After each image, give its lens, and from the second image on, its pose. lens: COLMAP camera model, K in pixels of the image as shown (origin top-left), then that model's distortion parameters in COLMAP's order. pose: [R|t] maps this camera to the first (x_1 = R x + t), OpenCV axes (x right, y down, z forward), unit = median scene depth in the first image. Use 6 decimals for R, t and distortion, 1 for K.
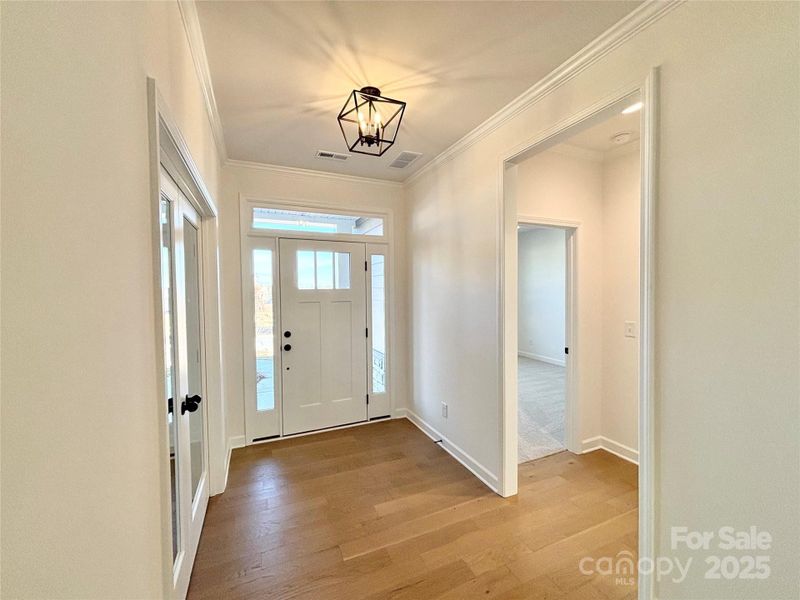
lens RADIAL K [[326.1, 0, 398.8], [0, 326.1, 298.5], [0, 0, 1]] dist [0.019720, -0.000548]
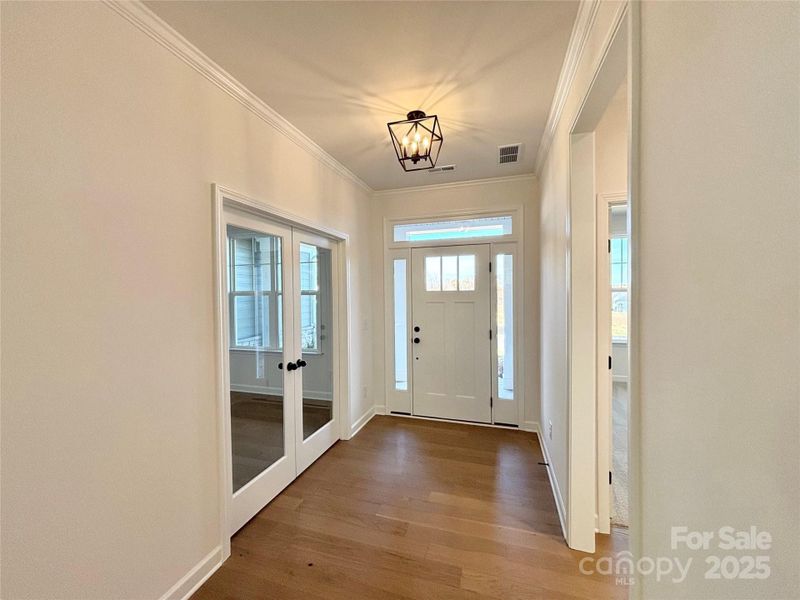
lens RADIAL K [[326.1, 0, 401.3], [0, 326.1, 298.1], [0, 0, 1]] dist [0.019720, -0.000548]
pose [[0.760033, 0.012020, -0.649774, 0.371322], [-0.015523, 0.999879, 0.000340, -0.002193], [0.649700, 0.009828, 0.760128, 0.074309]]
